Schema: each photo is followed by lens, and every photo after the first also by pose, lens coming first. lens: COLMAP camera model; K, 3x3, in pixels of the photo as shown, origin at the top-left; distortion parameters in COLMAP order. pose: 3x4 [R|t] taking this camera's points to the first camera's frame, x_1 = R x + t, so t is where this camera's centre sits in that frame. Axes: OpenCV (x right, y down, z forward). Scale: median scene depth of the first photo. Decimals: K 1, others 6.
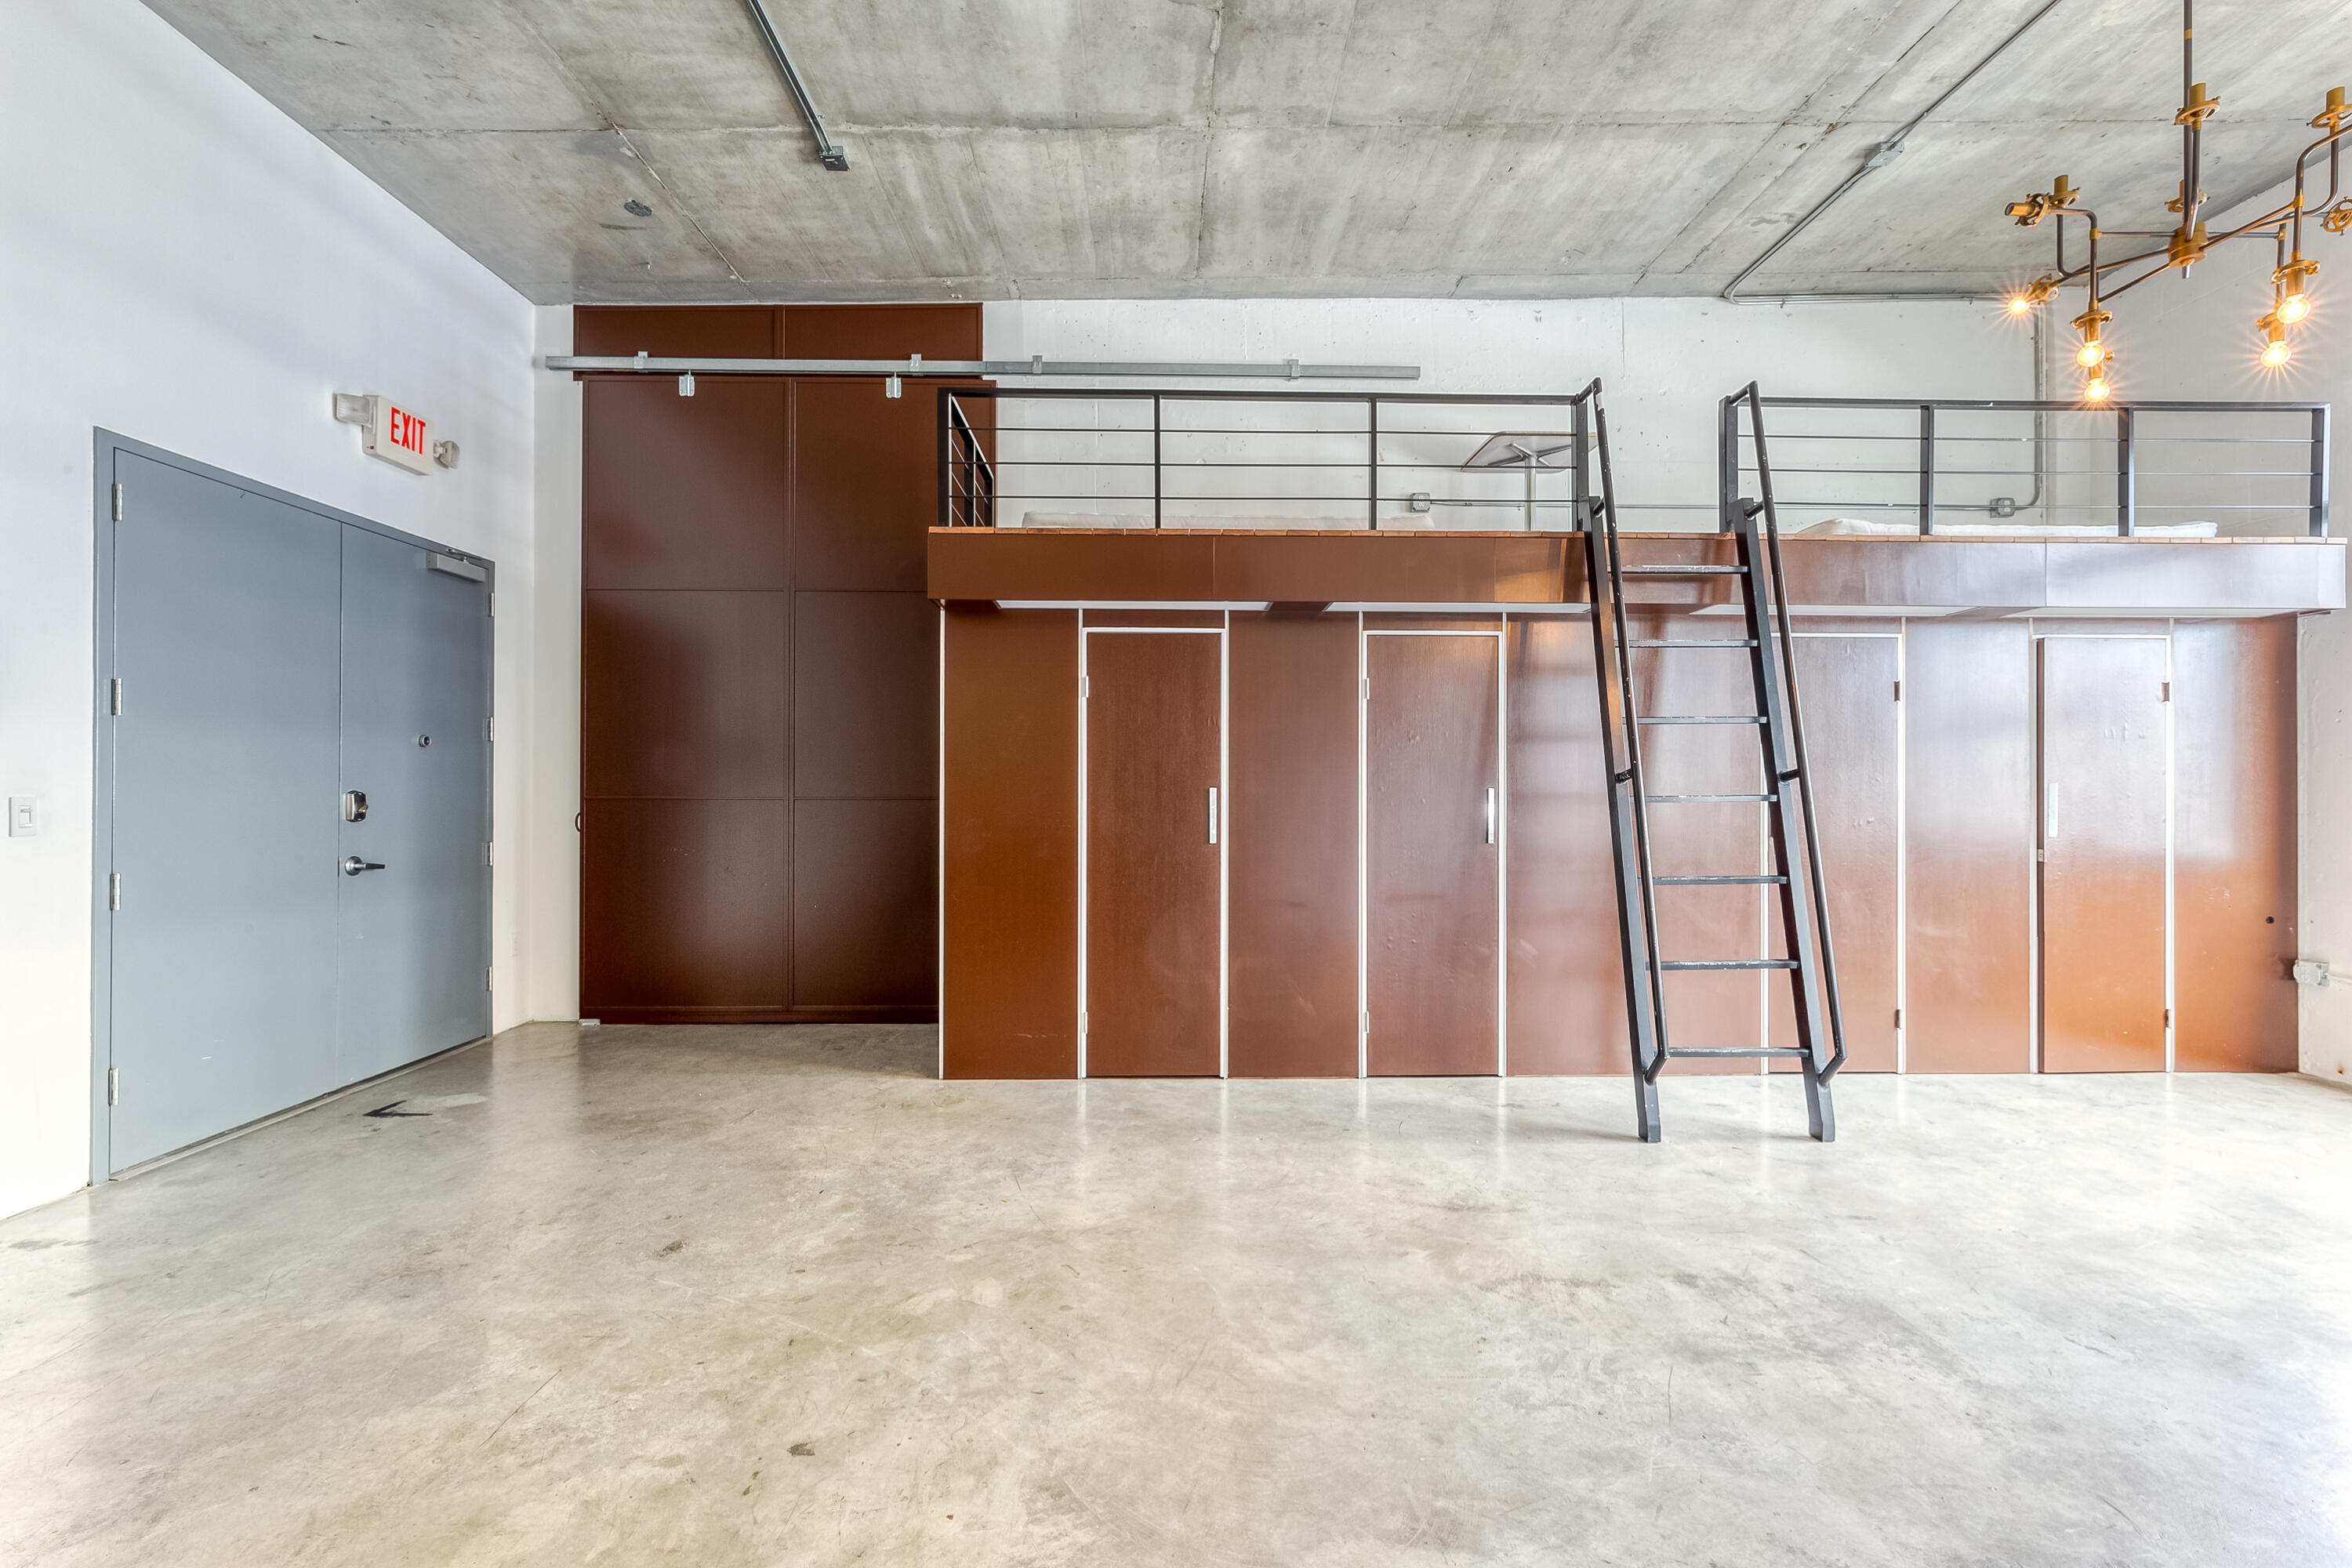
lens RADIAL K [[978.6, 0, 1173.2], [0, 978.6, 785.4], [0, 0, 1]] dist [0.001827, -0.000888]
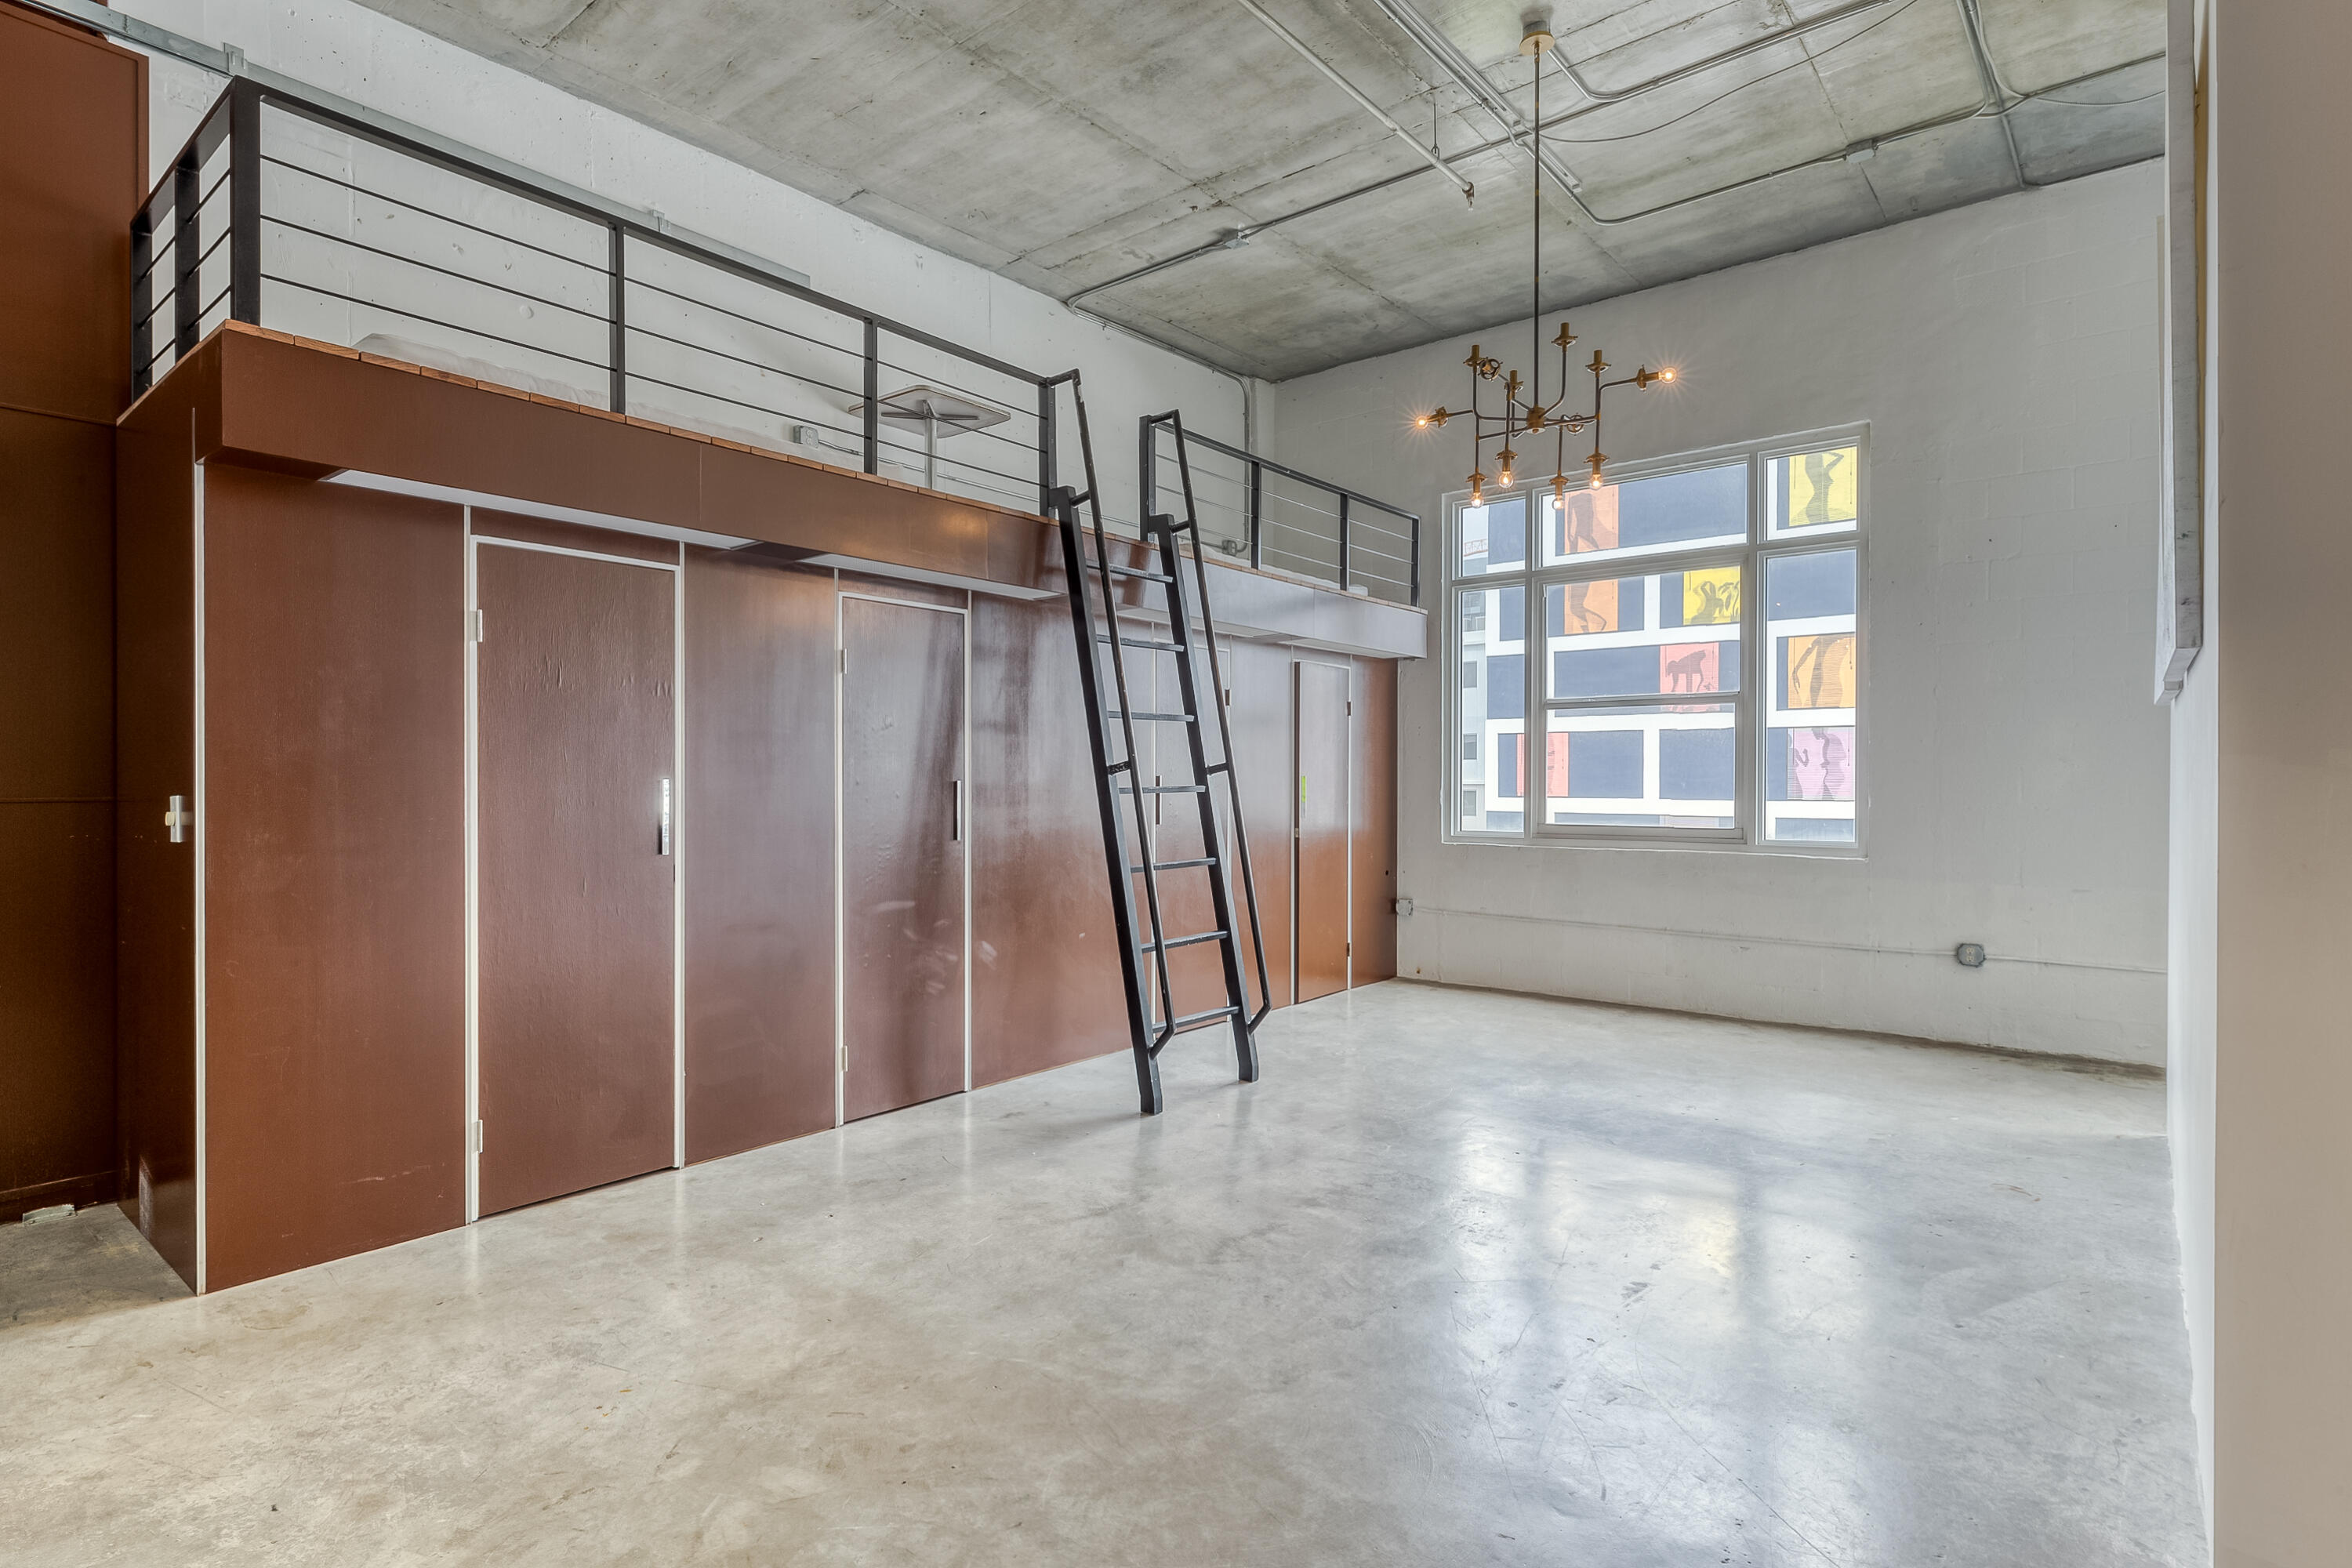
lens RADIAL K [[1172.5, 0, 1177.1], [0, 1172.5, 789.0], [0, 0, 1]] dist [-0.002114, -0.000008]
pose [[0.649210, -0.005645, 0.760589, -0.396032], [-0.002843, 0.999947, 0.009848, -0.000252], [-0.760604, -0.008556, 0.649159, 0.137970]]
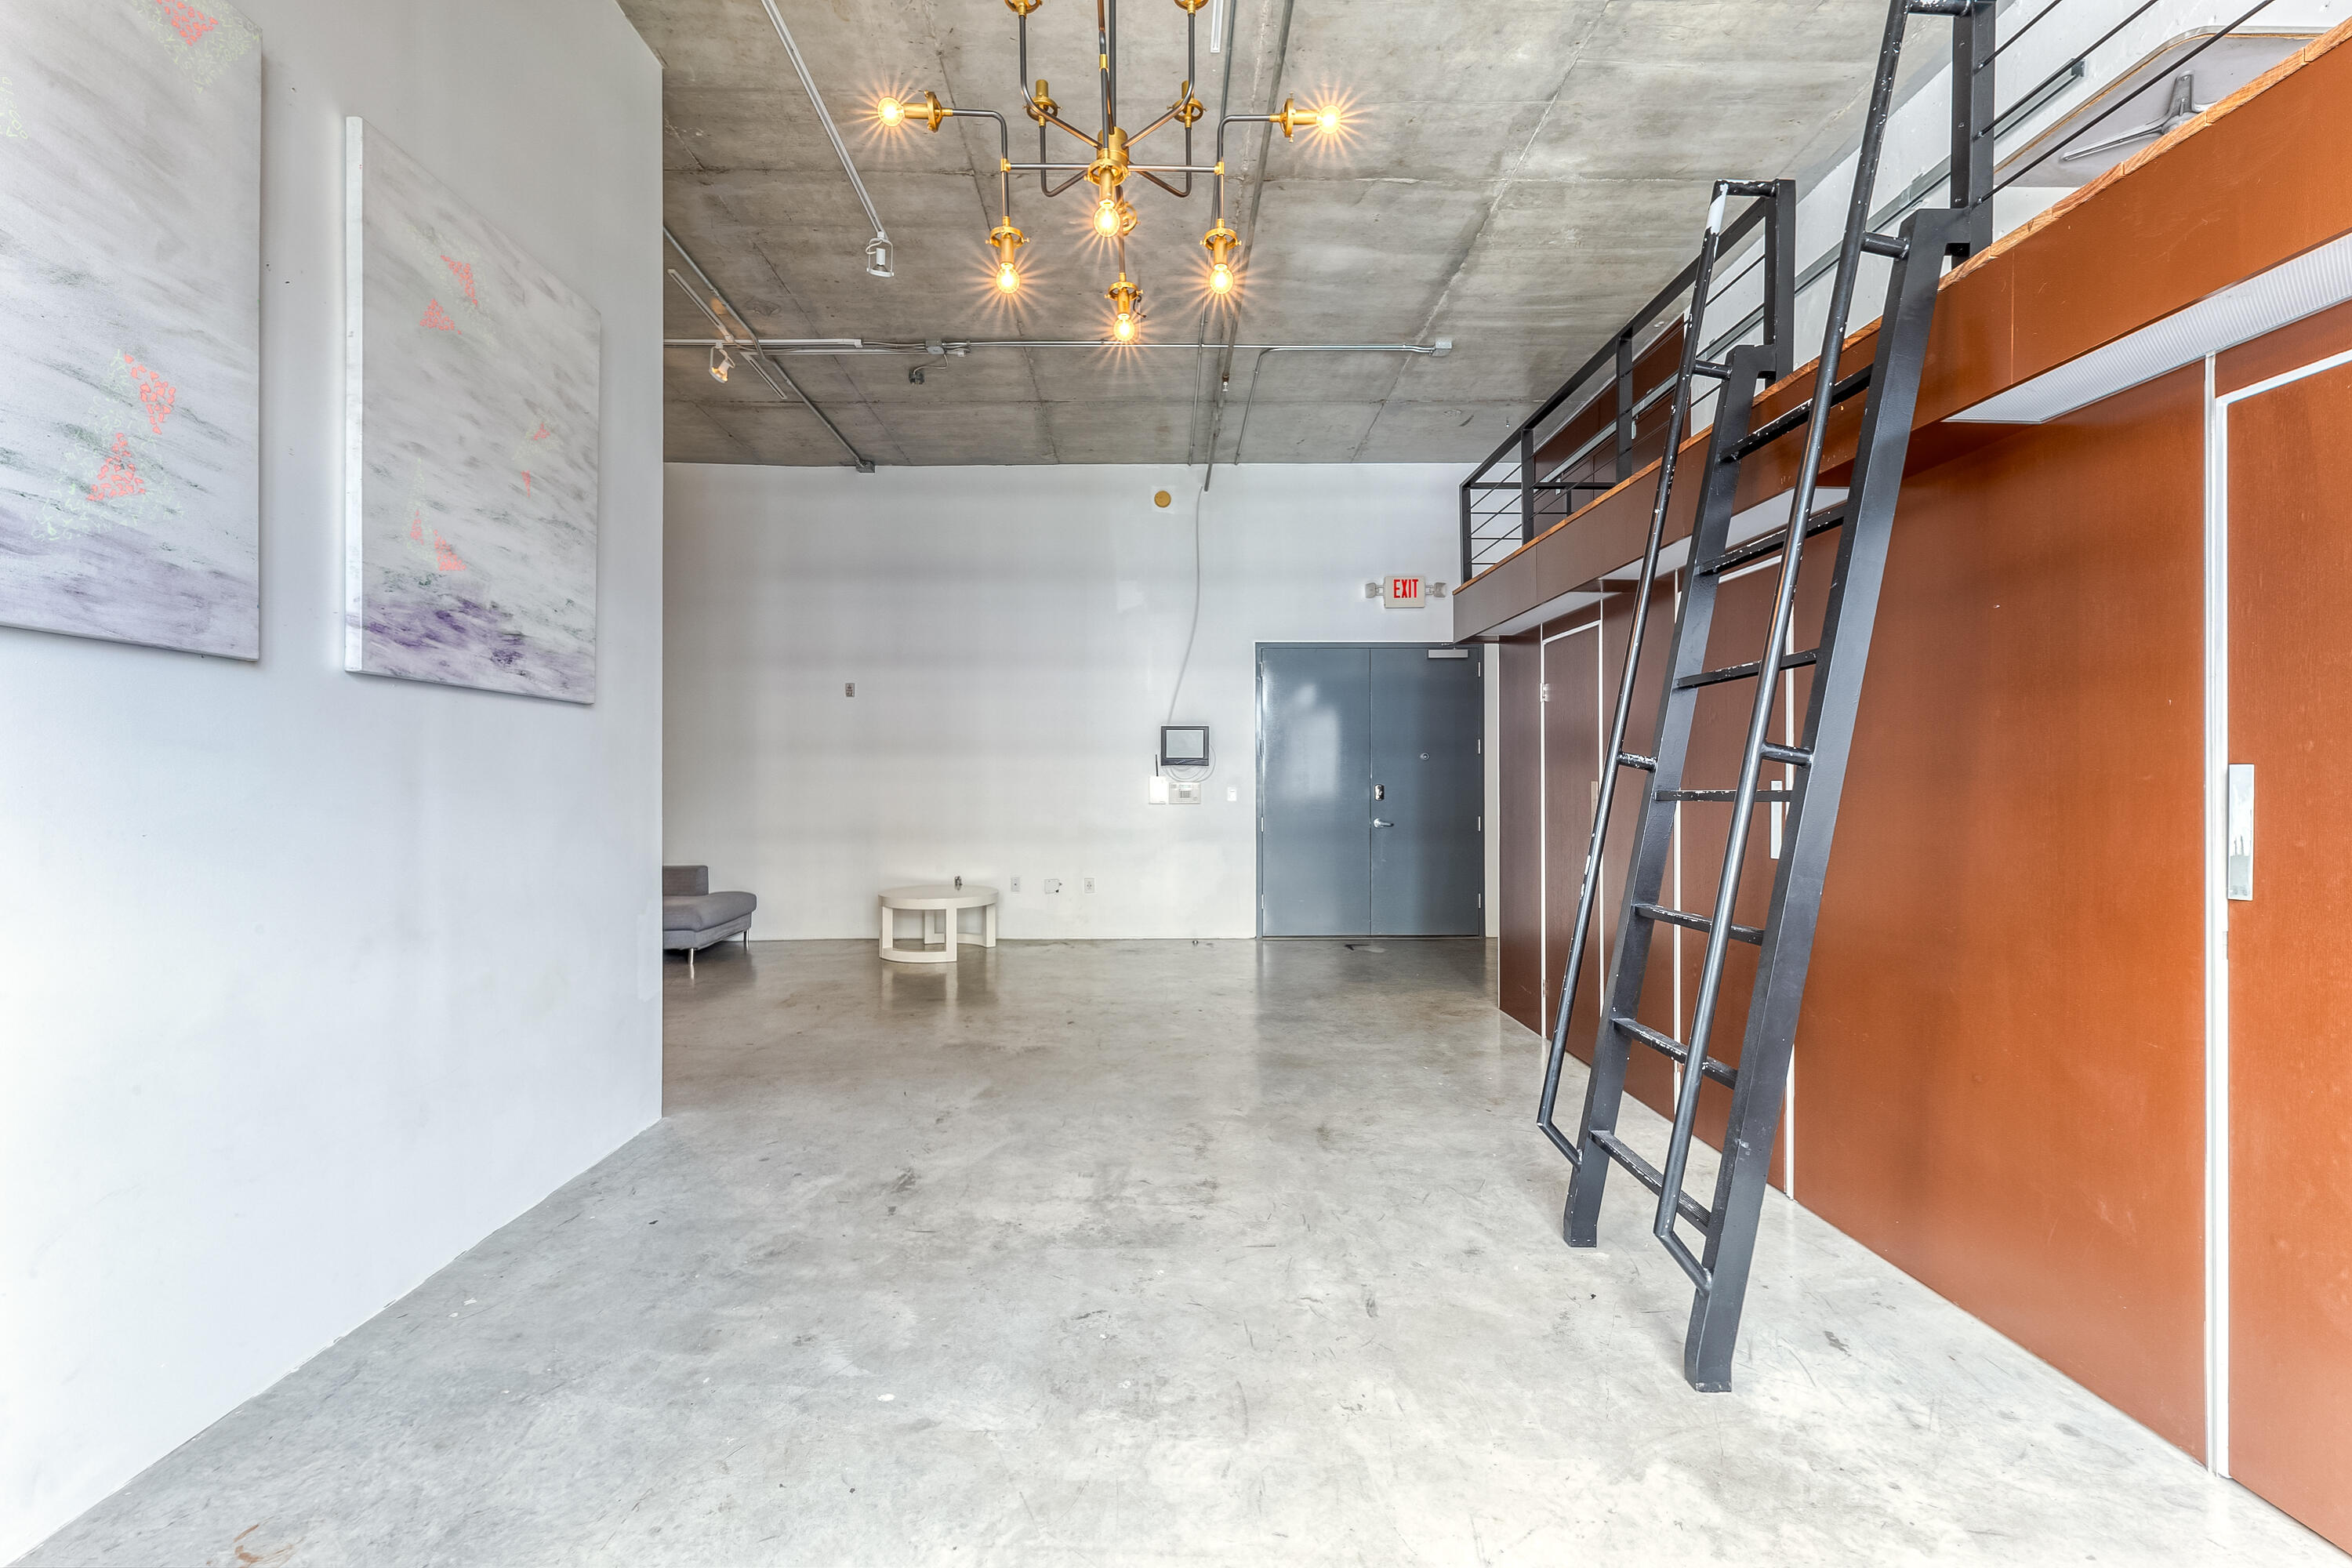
lens RADIAL K [[966.6, 0, 1172.4], [0, 966.6, 782.7], [0, 0, 1]] dist [0.001451, -0.001064]
pose [[-0.006978, -0.001964, -0.999974, 1.073228], [0.004625, 0.999987, -0.001997, 0.004164], [0.999965, -0.004639, -0.006969, 0.599186]]
